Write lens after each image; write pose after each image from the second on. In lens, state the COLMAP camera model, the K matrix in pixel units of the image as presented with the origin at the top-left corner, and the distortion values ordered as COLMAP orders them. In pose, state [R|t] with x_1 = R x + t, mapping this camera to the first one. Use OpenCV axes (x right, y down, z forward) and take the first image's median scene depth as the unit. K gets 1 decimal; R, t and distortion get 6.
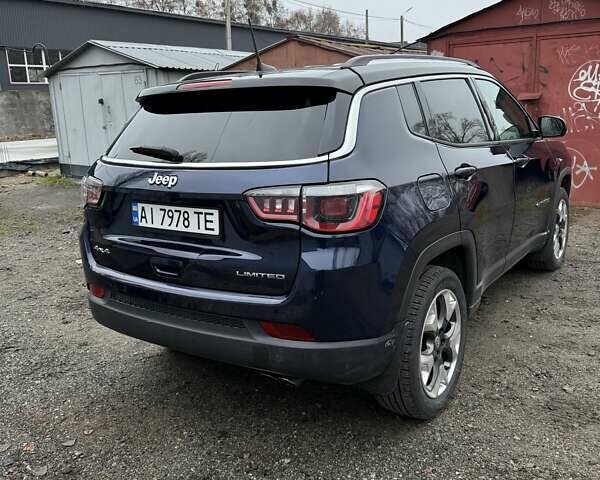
lens RADIAL K [[581.0, 0, 304.2], [0, 581.0, 241.7], [0, 0, 1]] dist [0.030148, 0.000000]
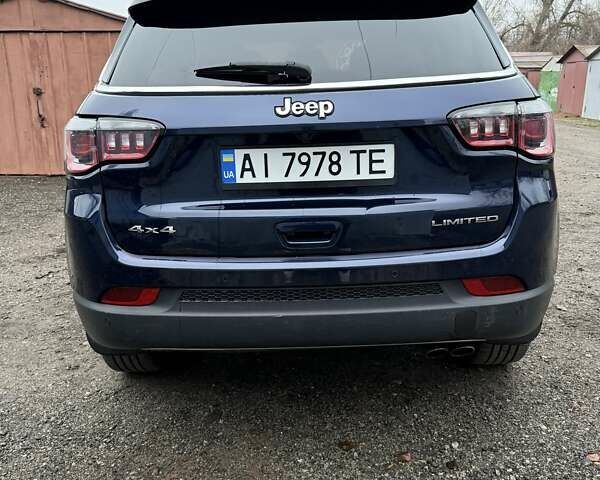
lens RADIAL K [[610.5, 0, 298.7], [0, 610.5, 251.0], [0, 0, 1]] dist [0.118065, 0.000000]
pose [[0.844675, -0.141082, 0.516352, -0.646632], [0.123104, 0.989984, 0.069112, 0.011514], [-0.520931, 0.005187, 0.853583, 0.372378]]
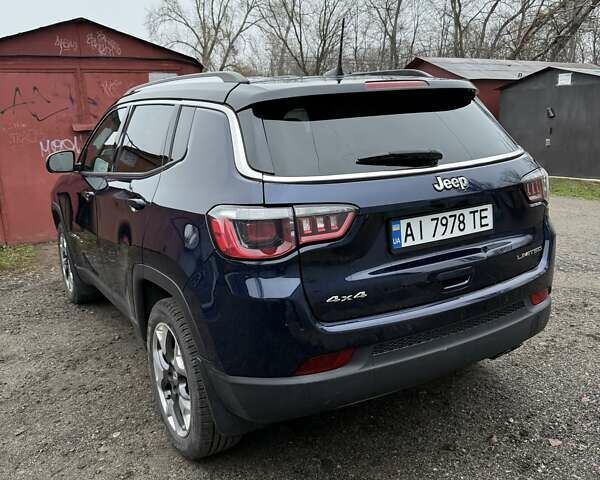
lens RADIAL K [[581.0, 0, 304.7], [0, 581.0, 237.4], [0, 0, 1]] dist [0.030148, 0.000000]
pose [[0.429905, -0.170001, 0.886725, -1.150769], [0.241133, 0.968058, 0.068687, -0.140388], [-0.870078, 0.184290, 0.457166, 0.790383]]
